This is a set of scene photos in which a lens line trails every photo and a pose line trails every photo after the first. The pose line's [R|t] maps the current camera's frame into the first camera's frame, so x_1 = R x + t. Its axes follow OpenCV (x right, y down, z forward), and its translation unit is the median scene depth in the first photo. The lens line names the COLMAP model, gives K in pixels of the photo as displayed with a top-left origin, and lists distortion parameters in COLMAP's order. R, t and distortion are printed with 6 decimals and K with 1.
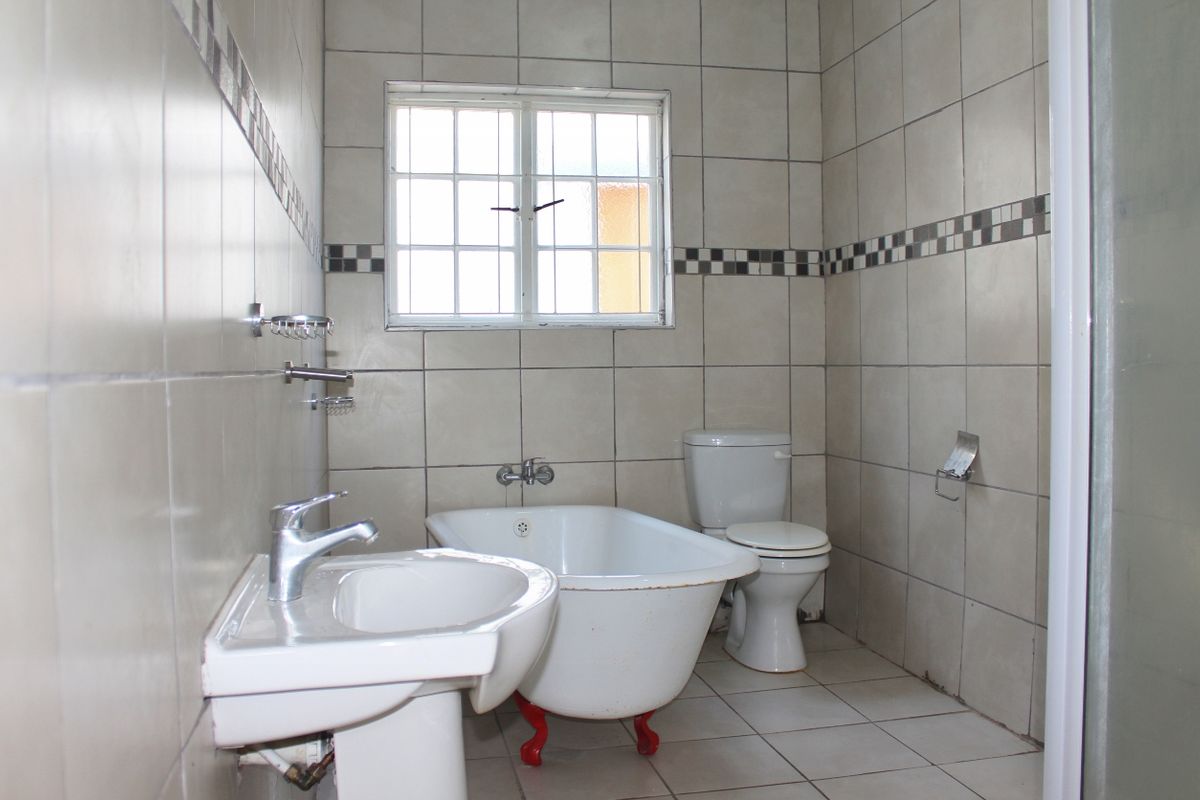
lens RADIAL K [[1007.7, 0, 600.4], [0, 1007.7, 400.0], [0, 0, 1]] dist [-0.110367, 0.013350]
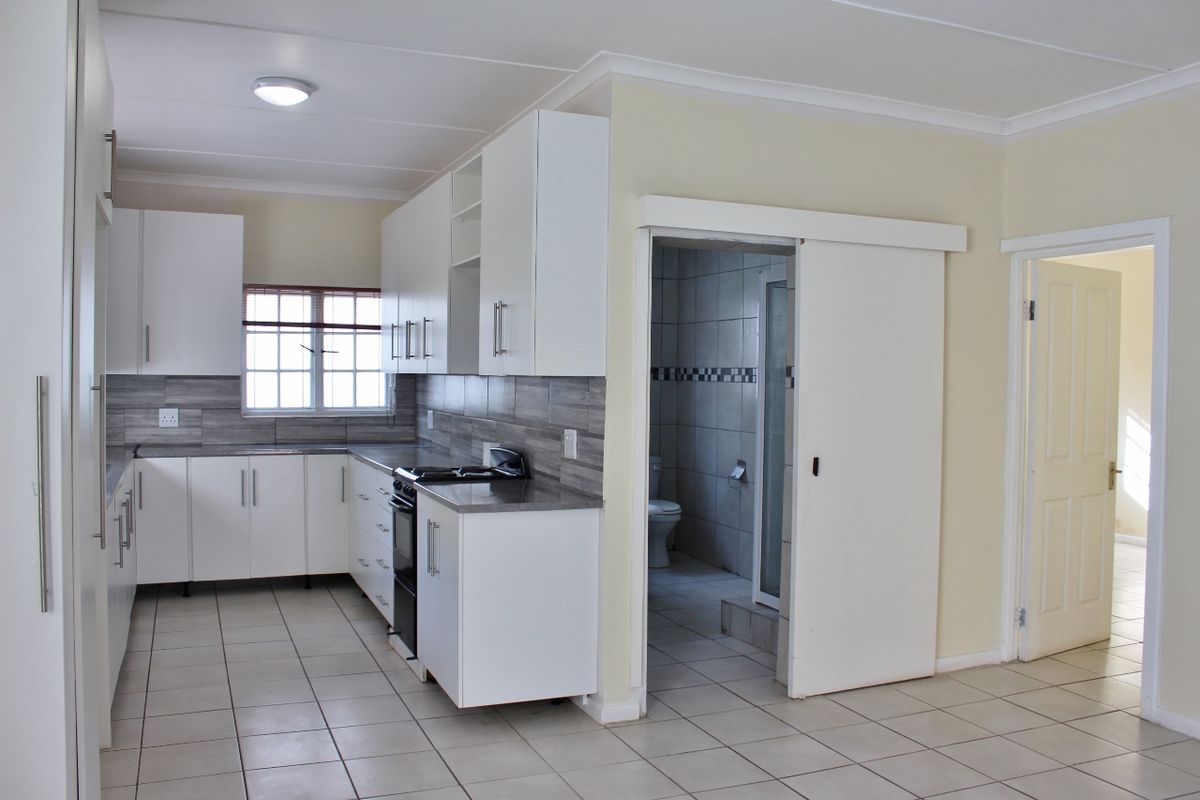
lens RADIAL K [[1007.7, 0, 599.0], [0, 1007.7, 398.3], [0, 0, 1]] dist [-0.110367, 0.013350]
pose [[0.981982, 0.018165, 0.188097, -0.371187], [-0.017339, 0.999831, -0.006040, -0.084071], [-0.188175, 0.002669, 0.982132, -1.148201]]
